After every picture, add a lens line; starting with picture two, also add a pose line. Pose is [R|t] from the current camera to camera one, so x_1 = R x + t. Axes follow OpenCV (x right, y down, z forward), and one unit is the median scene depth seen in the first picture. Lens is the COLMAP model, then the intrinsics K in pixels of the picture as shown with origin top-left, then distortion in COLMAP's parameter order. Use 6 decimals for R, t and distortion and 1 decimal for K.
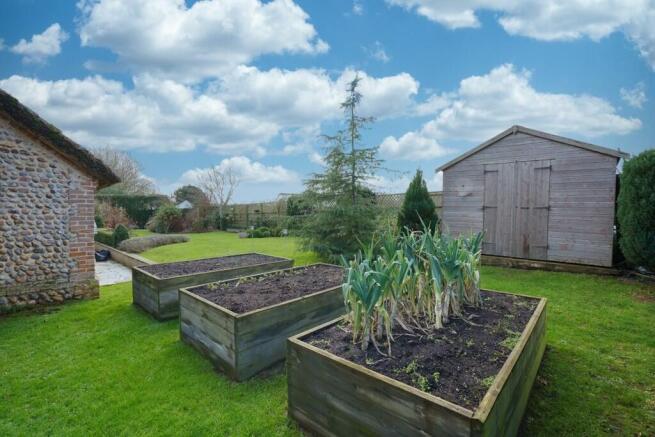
lens RADIAL K [[300.6, 0, 325.0], [0, 300.6, 214.3], [0, 0, 1]] dist [0.000599, 0.000802]
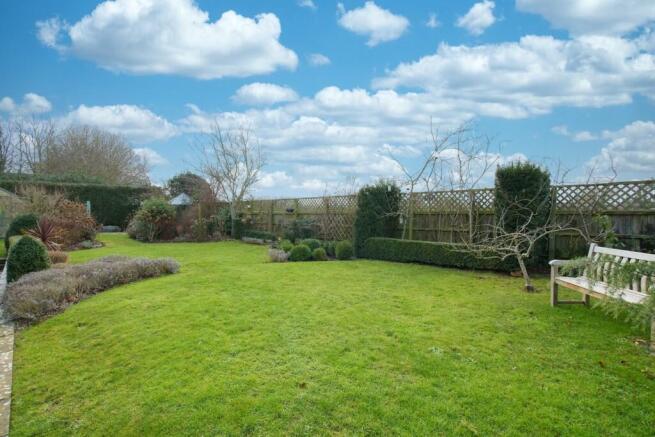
lens RADIAL K [[300.6, 0, 329.8], [0, 300.6, 219.0], [0, 0, 1]] dist [0.000599, 0.000802]
pose [[0.999874, 0.015840, -0.001375, -0.128862], [-0.015799, 0.999550, 0.025509, -0.009770], [0.001778, -0.025485, 0.999674, 0.329003]]
